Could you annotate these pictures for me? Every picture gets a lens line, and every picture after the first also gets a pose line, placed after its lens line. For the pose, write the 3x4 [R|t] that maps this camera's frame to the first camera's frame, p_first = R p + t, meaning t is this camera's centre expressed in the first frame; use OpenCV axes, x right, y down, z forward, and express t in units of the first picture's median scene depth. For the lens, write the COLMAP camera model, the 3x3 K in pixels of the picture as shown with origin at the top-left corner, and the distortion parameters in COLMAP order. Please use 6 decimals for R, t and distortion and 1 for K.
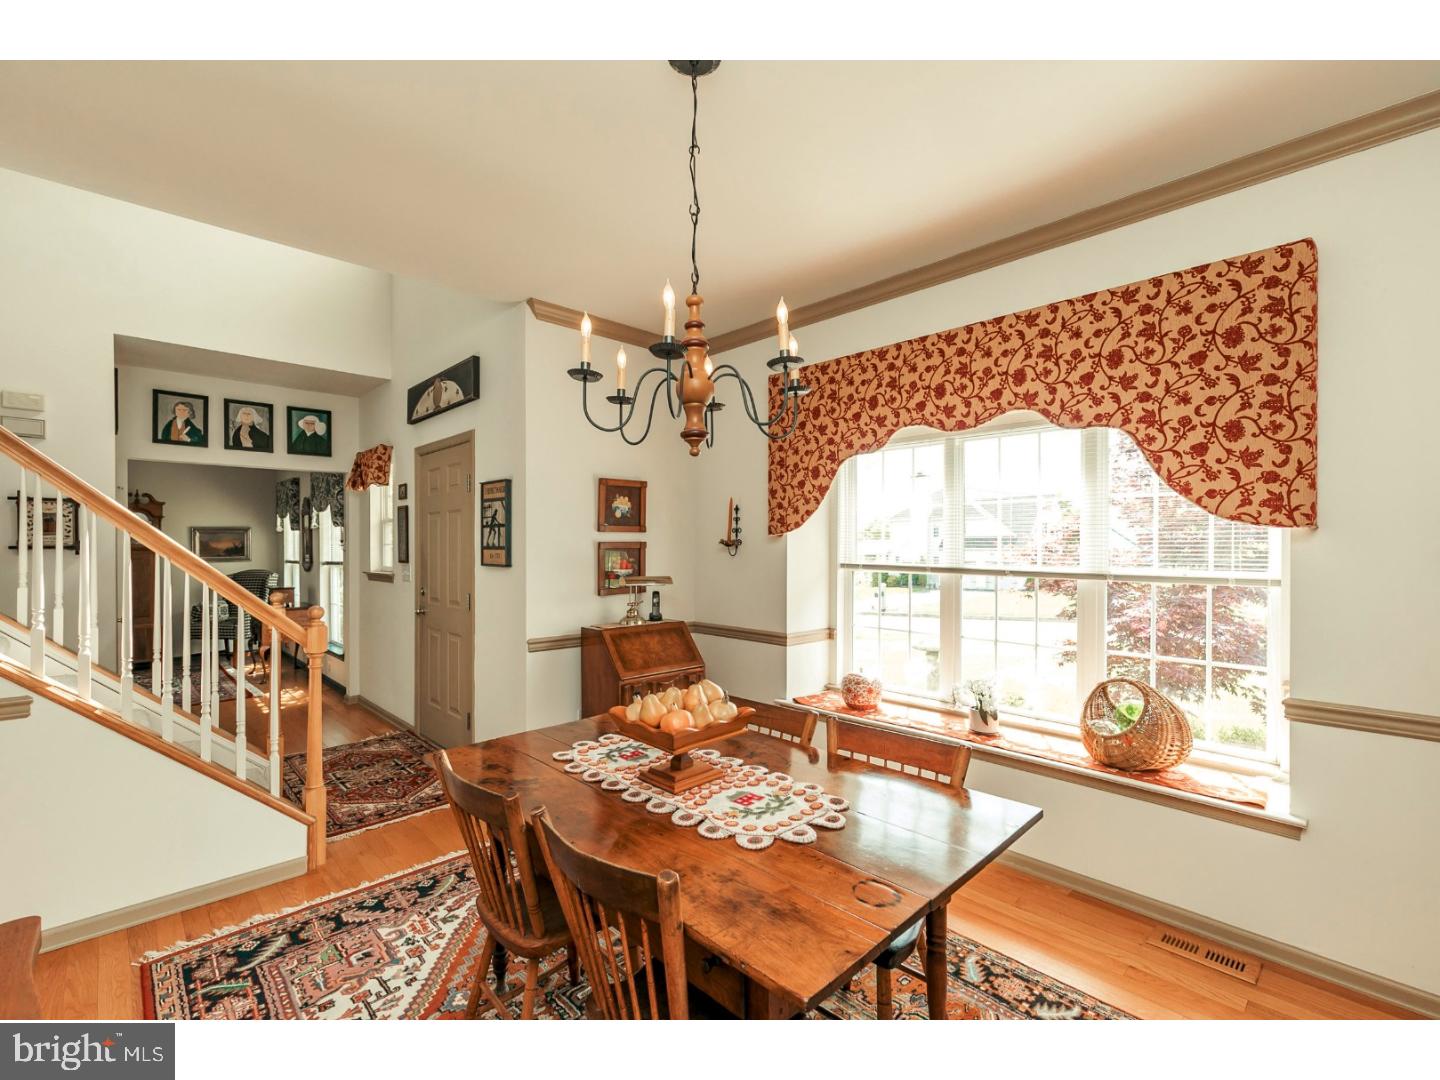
lens RADIAL K [[644.9, 0, 719.2], [0, 644.9, 548.6], [0, 0, 1]] dist [0.000127, -0.000123]
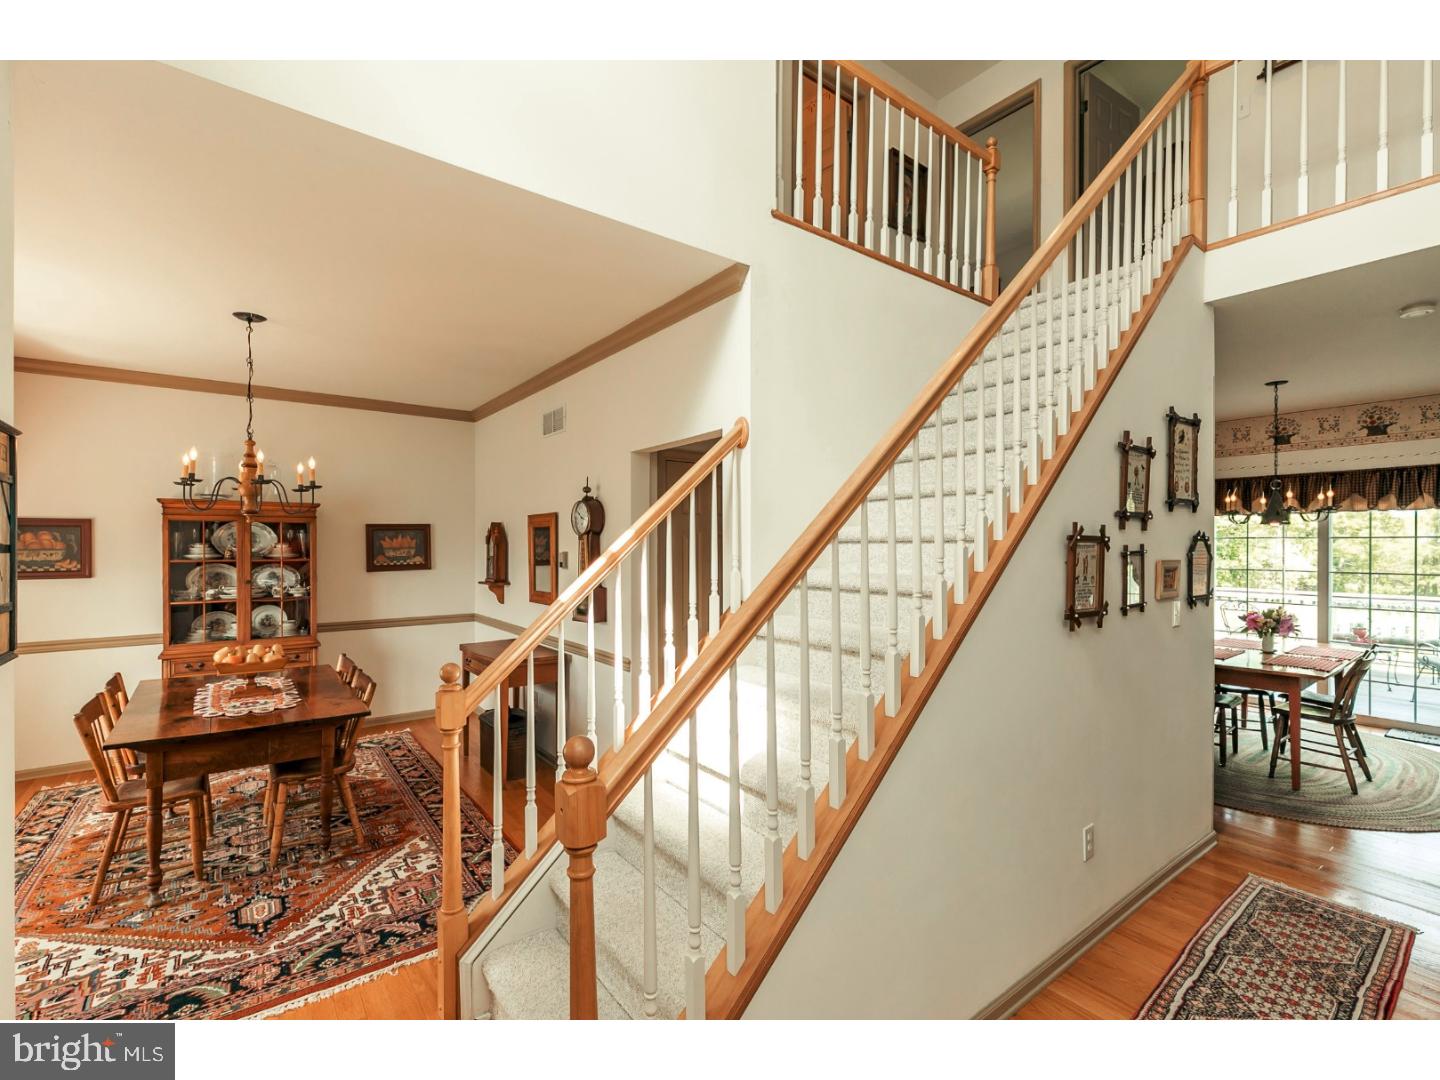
lens RADIAL K [[644.9, 0, 719.2], [0, 644.9, 548.6], [0, 0, 1]] dist [0.000127, -0.000123]
pose [[-0.993457, 0.000427, 0.114209, -1.215454], [0.001872, 0.999920, 0.012546, -0.063043], [-0.114195, 0.012678, -0.993378, 2.023564]]
